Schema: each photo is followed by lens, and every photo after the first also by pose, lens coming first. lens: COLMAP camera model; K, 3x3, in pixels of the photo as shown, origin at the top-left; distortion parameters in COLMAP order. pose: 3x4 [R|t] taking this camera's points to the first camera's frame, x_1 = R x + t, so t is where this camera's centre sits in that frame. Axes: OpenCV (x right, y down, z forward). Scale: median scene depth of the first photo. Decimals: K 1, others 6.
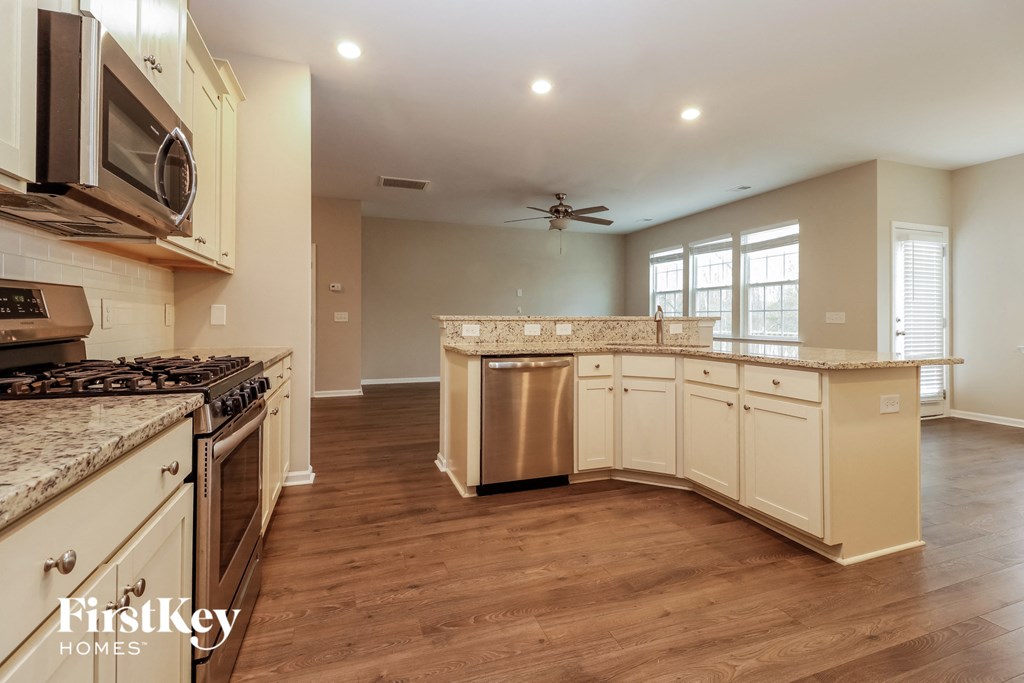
lens RADIAL K [[471.3, 0, 516.0], [0, 471.3, 311.8], [0, 0, 1]] dist [0.023039, -0.000317]
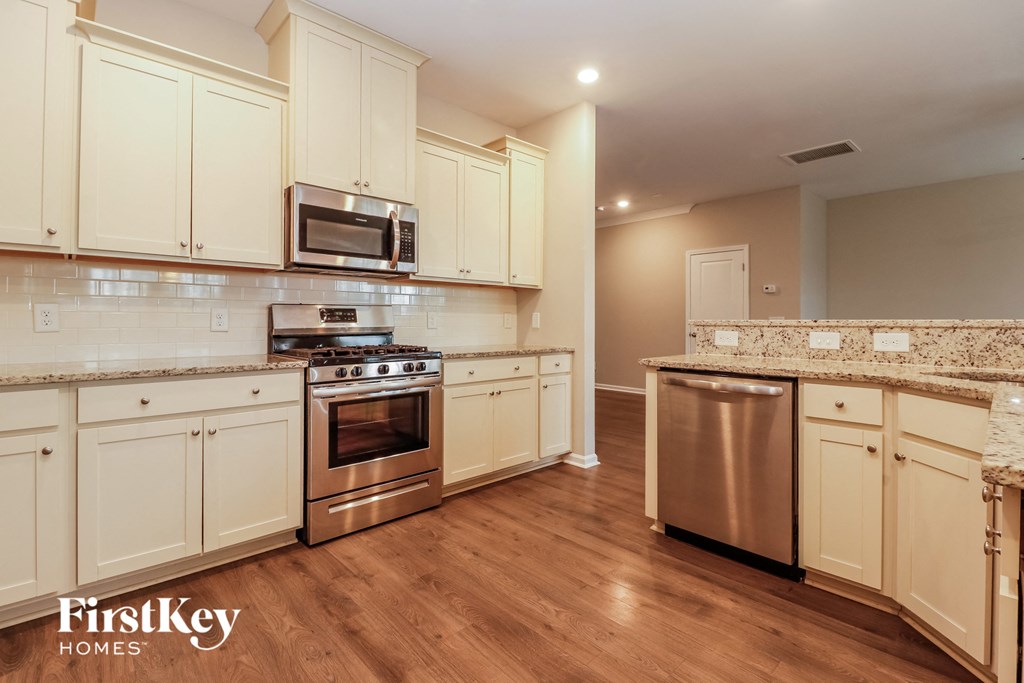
lens RADIAL K [[482.5, 0, 512.5], [0, 482.5, 318.7], [0, 0, 1]] dist [0.000577, -0.000408]
pose [[0.390745, -0.008173, -0.920463, 0.580962], [0.011416, 0.999927, -0.004032, 0.006309], [0.920428, -0.008932, 0.390810, 0.401595]]
